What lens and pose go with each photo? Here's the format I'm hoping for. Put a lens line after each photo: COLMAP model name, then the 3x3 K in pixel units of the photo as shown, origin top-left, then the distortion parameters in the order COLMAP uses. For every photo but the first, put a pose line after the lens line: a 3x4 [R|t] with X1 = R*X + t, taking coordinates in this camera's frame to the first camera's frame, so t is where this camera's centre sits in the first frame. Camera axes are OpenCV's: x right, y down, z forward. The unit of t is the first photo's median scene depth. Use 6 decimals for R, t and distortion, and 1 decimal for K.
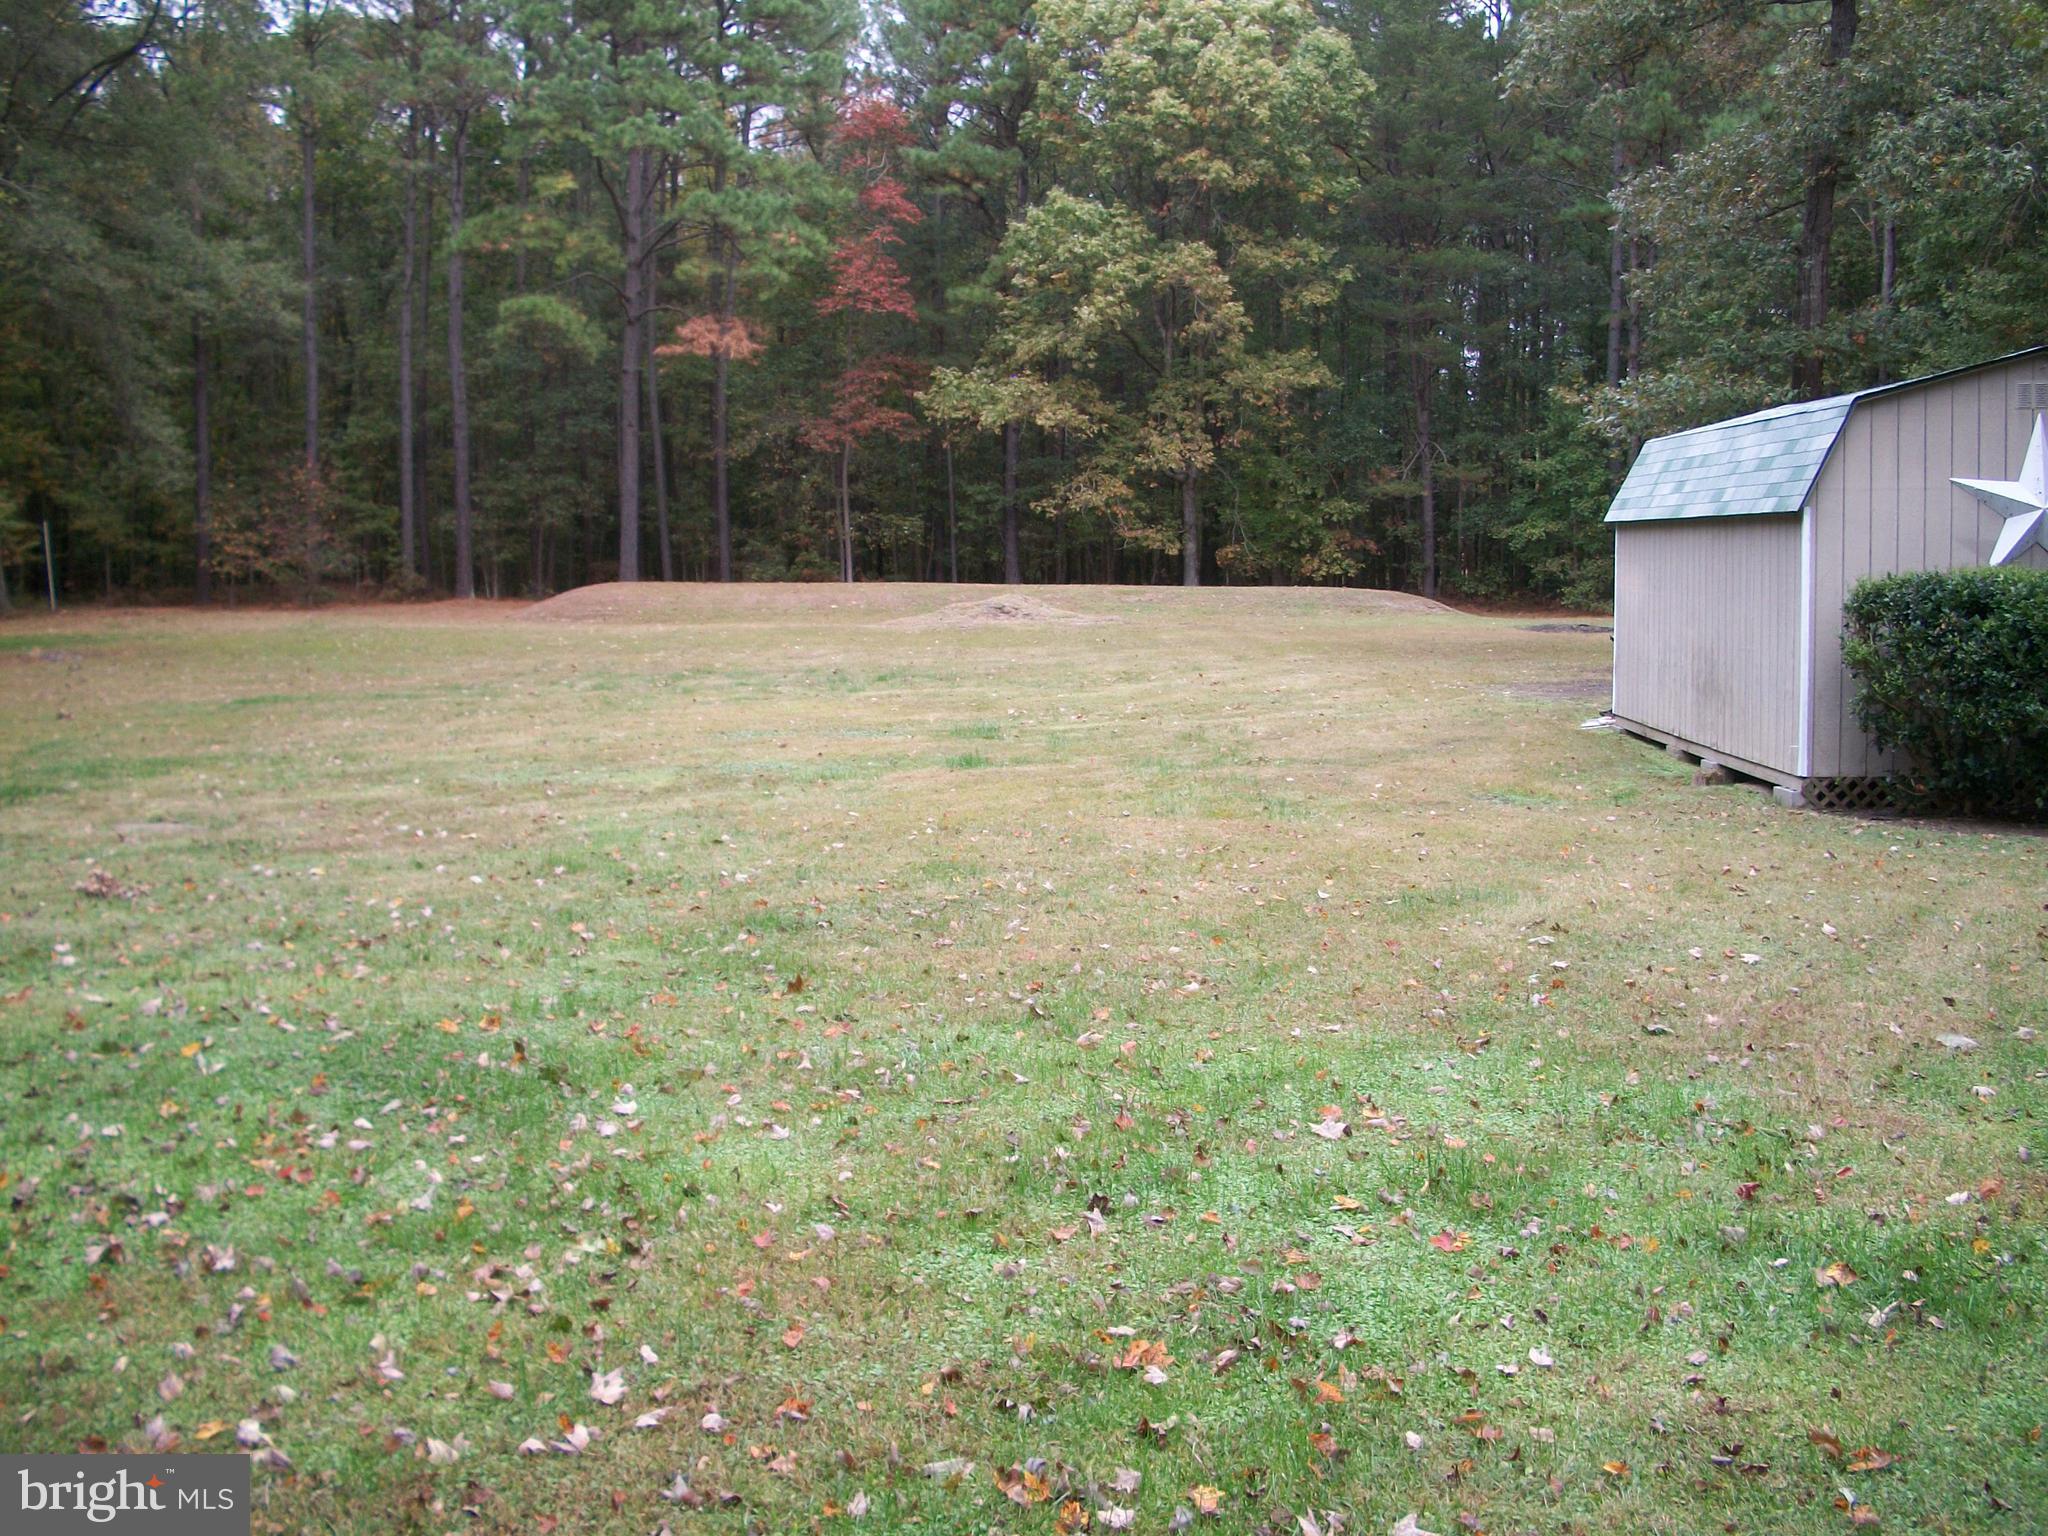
lens RADIAL K [[2089.3, 0, 1122.4], [0, 2089.3, 768.1], [0, 0, 1]] dist [0.004718, -0.401152]
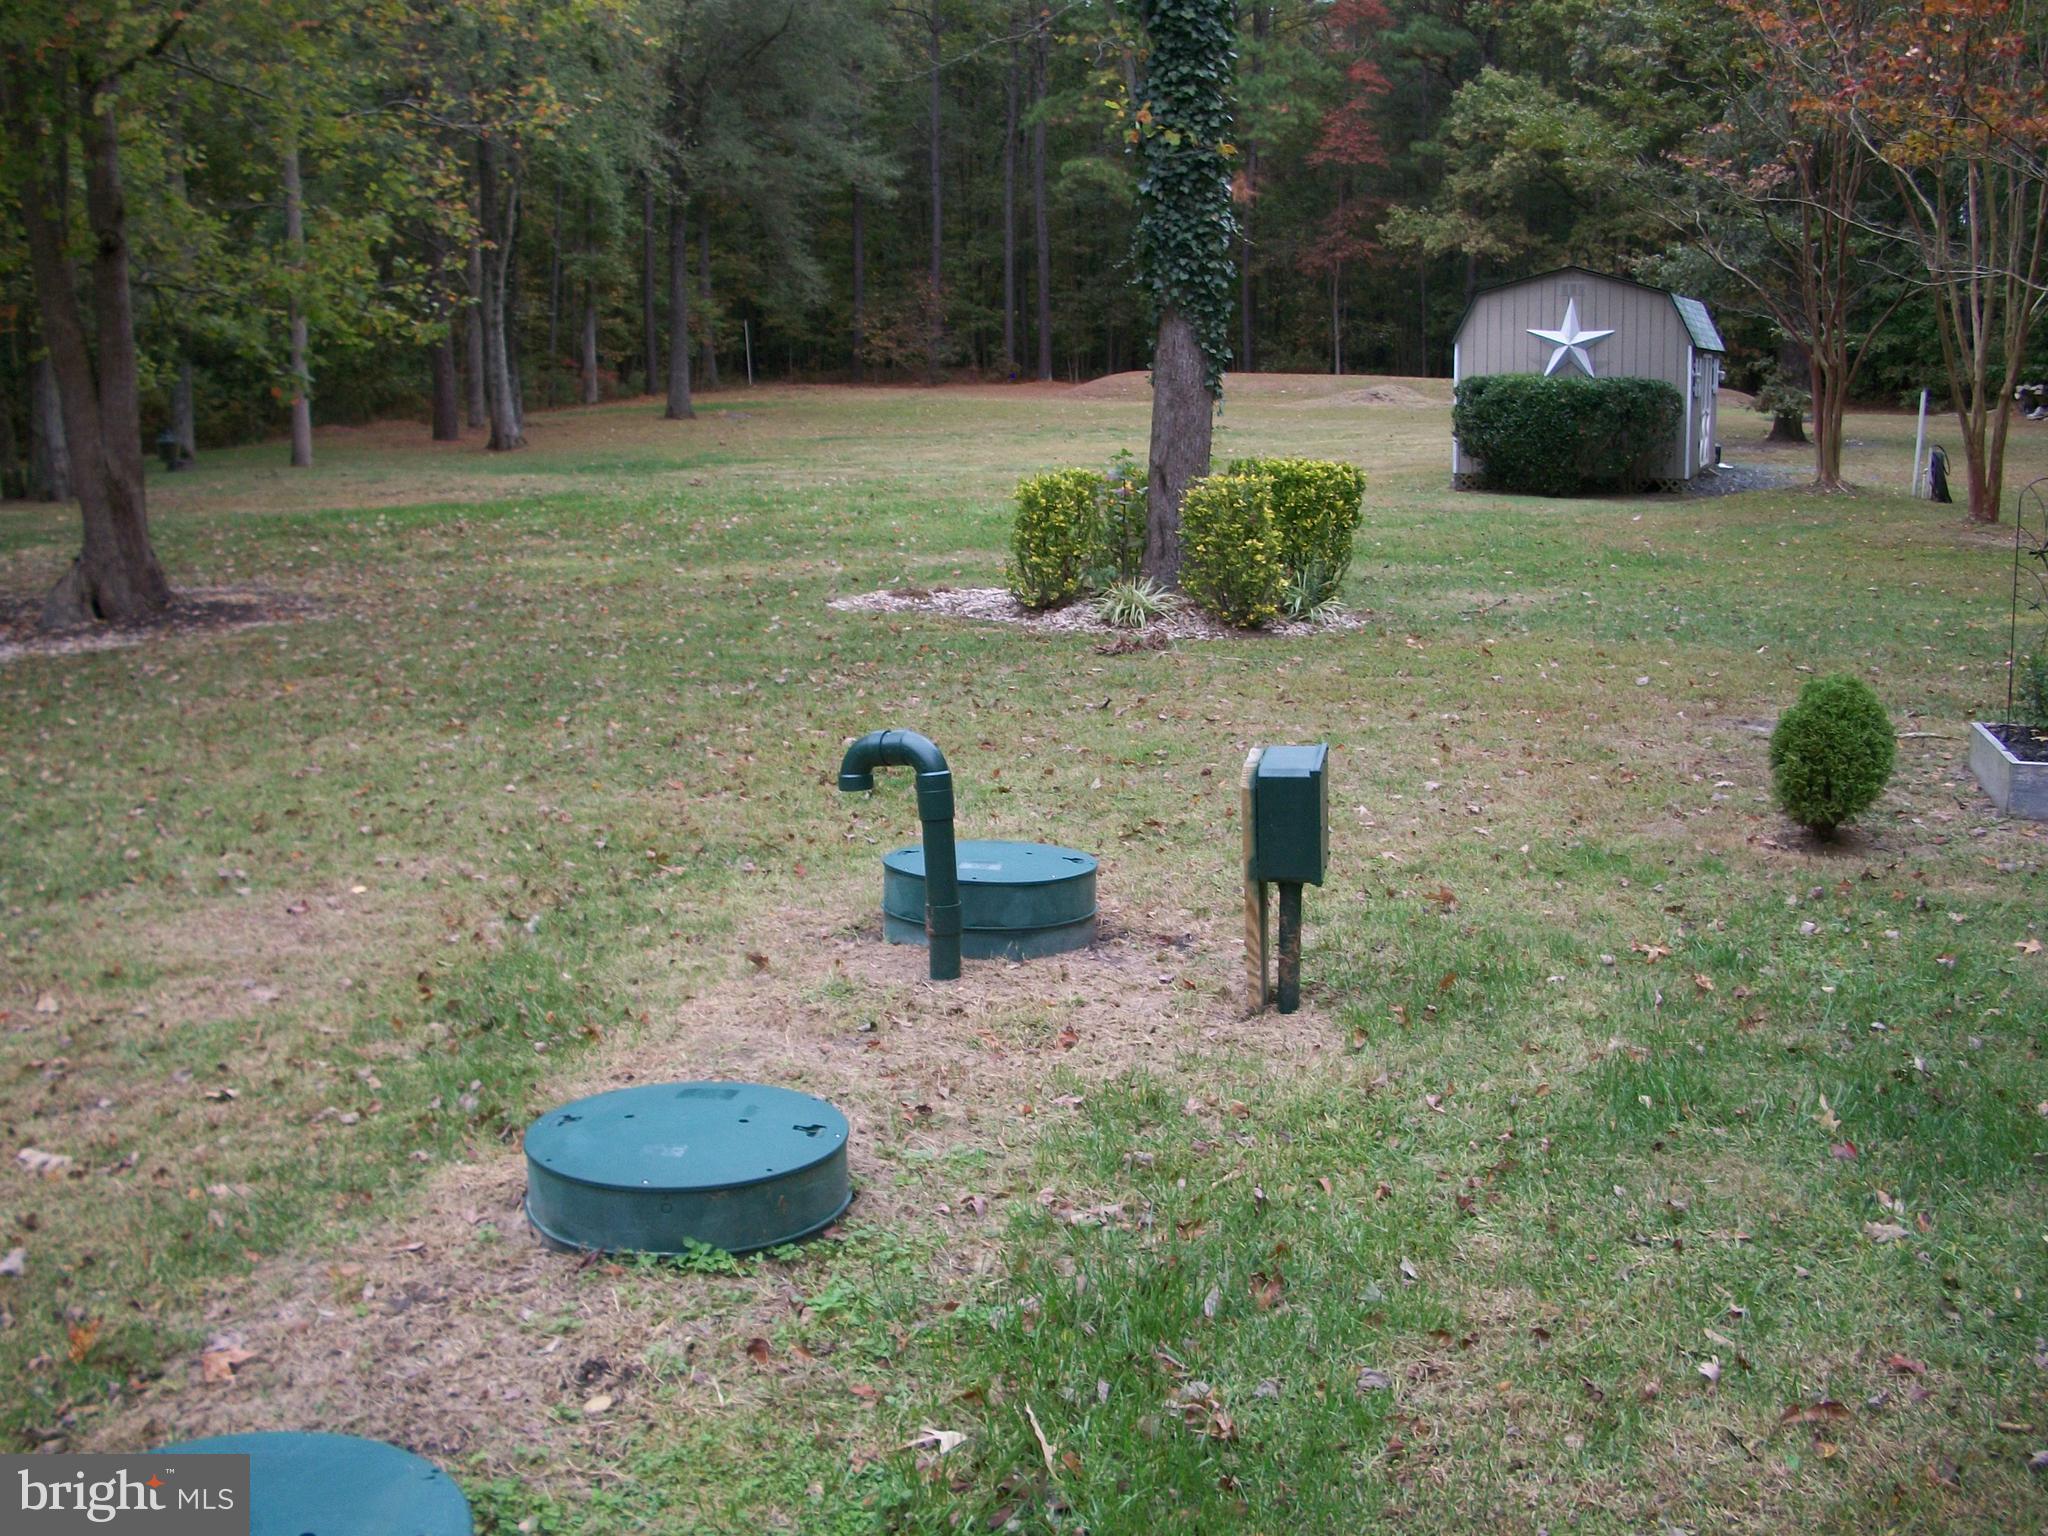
lens RADIAL K [[2110.1, 0, 1024.0], [0, 2110.1, 768.0], [0, 0, 1]] dist [-0.244417, 0.306438]
pose [[0.932142, 0.073393, -0.354576, 0.173772], [-0.037615, 0.993572, 0.106770, 0.023009], [0.360133, -0.086187, 0.928911, -0.279766]]
